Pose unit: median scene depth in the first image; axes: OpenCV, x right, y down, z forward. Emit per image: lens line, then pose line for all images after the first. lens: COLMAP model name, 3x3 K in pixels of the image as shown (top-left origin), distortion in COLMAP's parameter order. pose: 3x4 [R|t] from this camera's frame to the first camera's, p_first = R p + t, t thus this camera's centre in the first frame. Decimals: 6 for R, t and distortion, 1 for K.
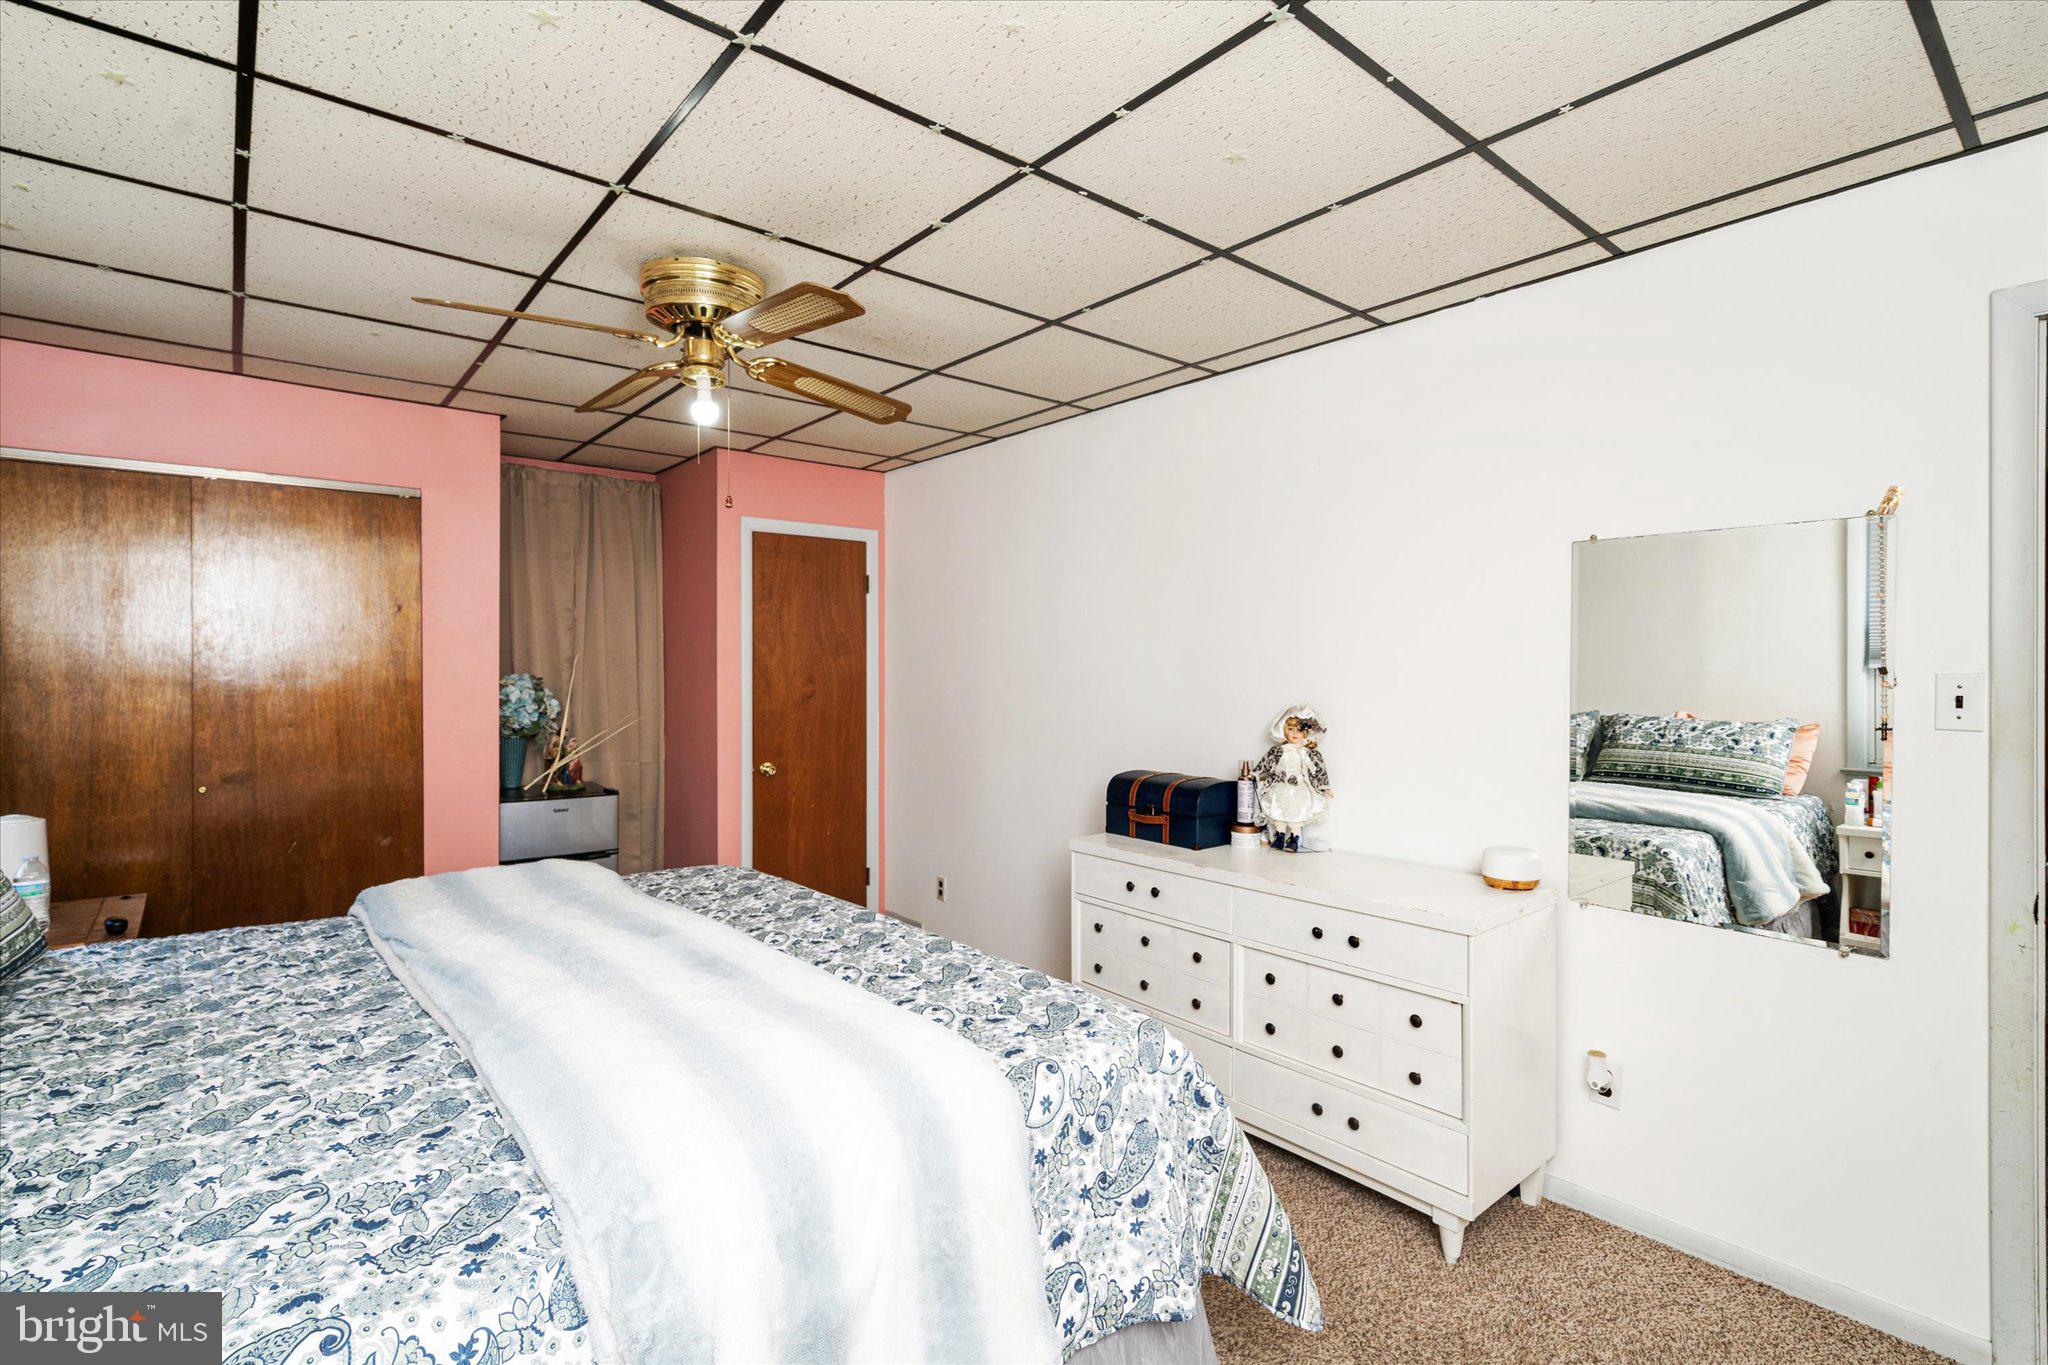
lens RADIAL K [[949.3, 0, 1024.1], [0, 949.3, 674.7], [0, 0, 1]] dist [-0.002761, -0.000155]
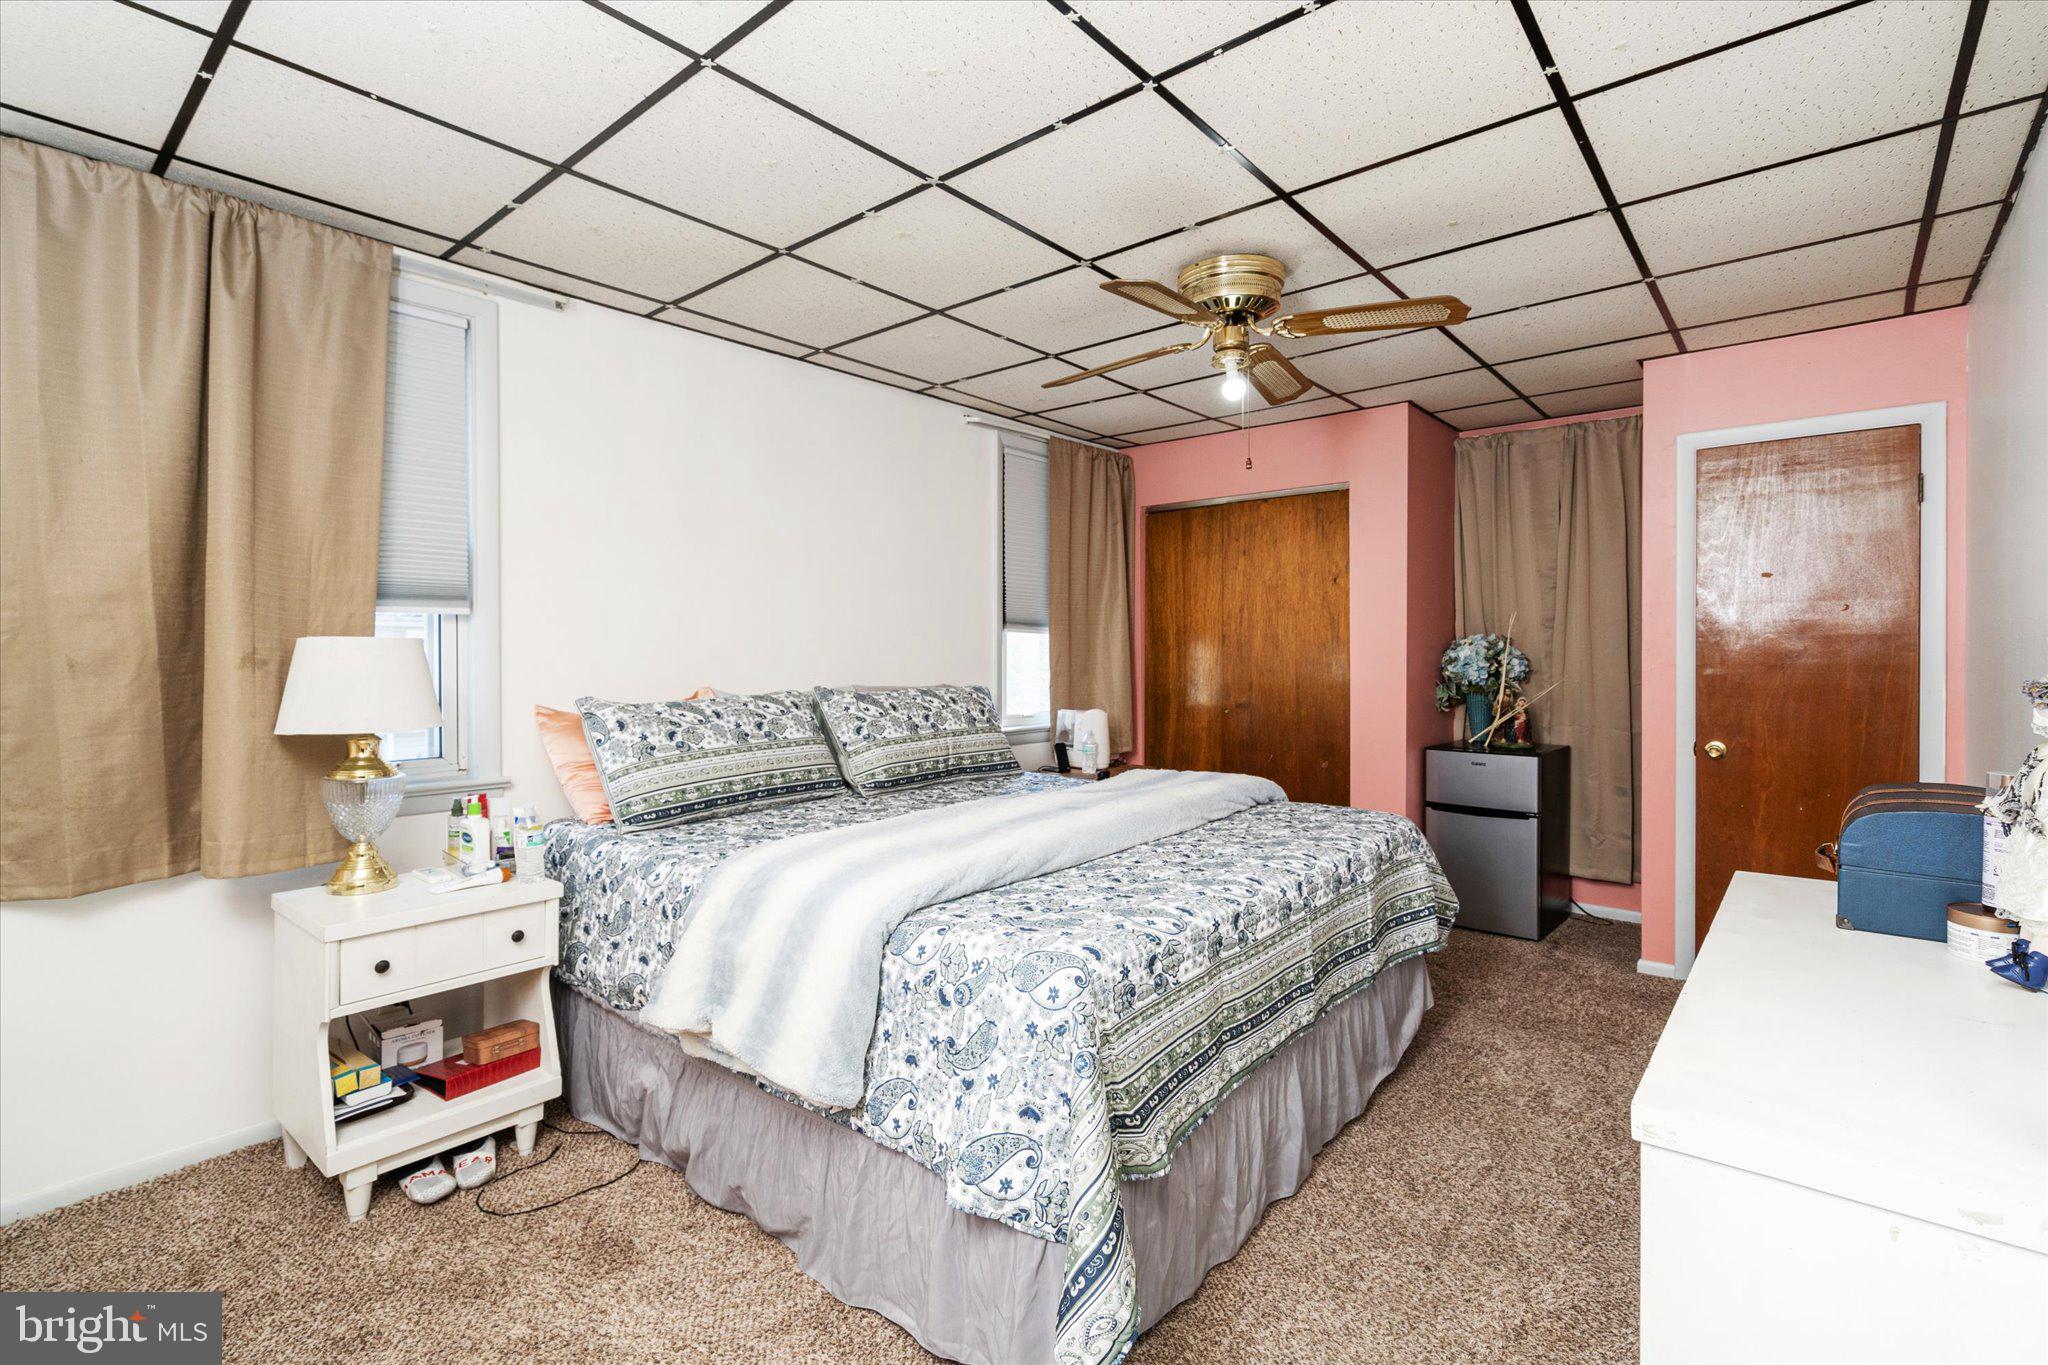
lens RADIAL K [[949.3, 0, 1025.2], [0, 949.3, 667.0], [0, 0, 1]] dist [-0.002761, -0.000155]
pose [[0.174734, 0.013339, -0.984525, 0.489592], [-0.002937, 0.999911, 0.013026, 0.028467], [0.984611, 0.000615, 0.174758, 0.362532]]
